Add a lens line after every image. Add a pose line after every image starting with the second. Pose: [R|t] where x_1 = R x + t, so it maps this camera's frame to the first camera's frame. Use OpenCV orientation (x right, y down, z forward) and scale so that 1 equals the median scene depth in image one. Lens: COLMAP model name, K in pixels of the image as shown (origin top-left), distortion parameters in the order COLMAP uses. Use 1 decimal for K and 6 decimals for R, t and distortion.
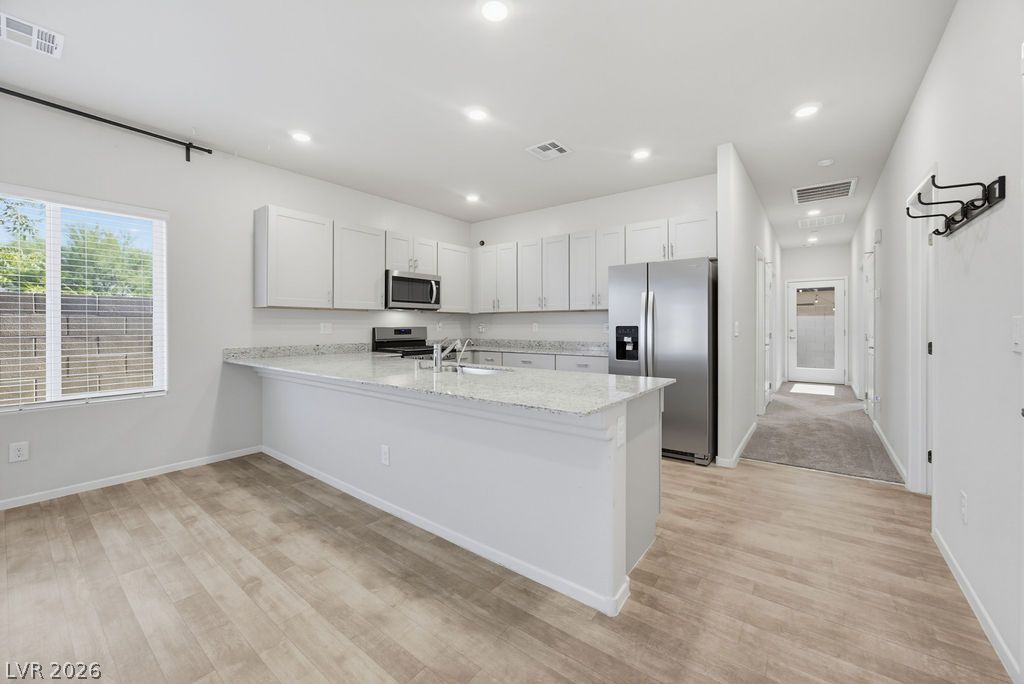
lens RADIAL K [[392.6, 0, 520.7], [0, 392.6, 322.0], [0, 0, 1]] dist [-0.018373, 0.003152]
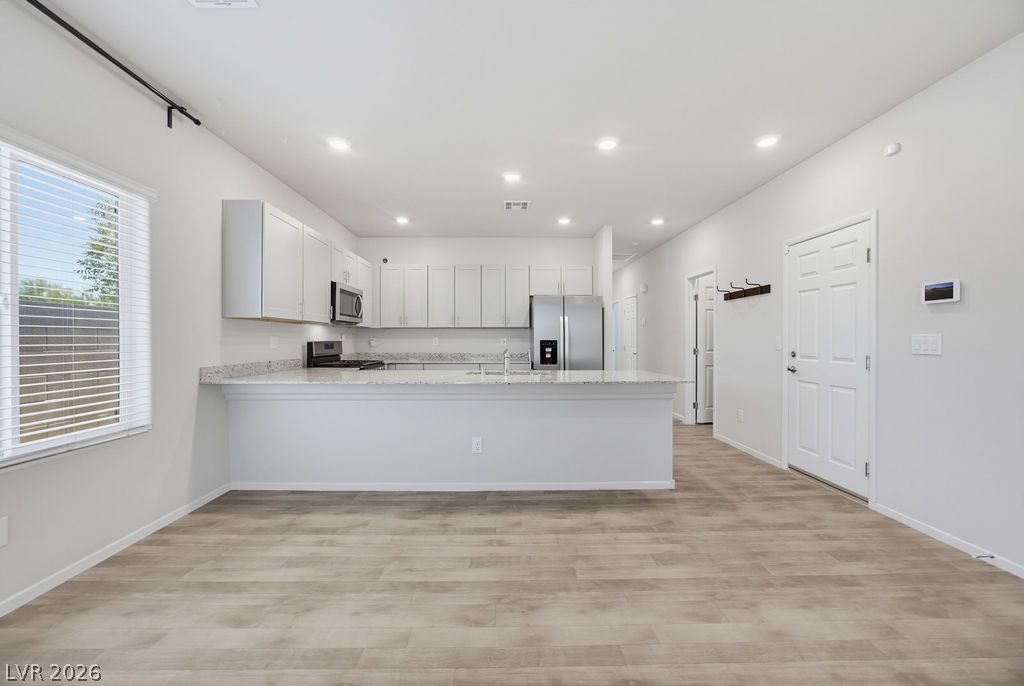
lens RADIAL K [[385.3, 0, 510.5], [0, 385.3, 337.8], [0, 0, 1]] dist [-0.021379, 0.001777]
pose [[0.797236, 0.005377, 0.603644, -0.760674], [-0.007394, 0.999972, 0.000858, 0.001449], [-0.603623, -0.005147, 0.797254, -0.015413]]
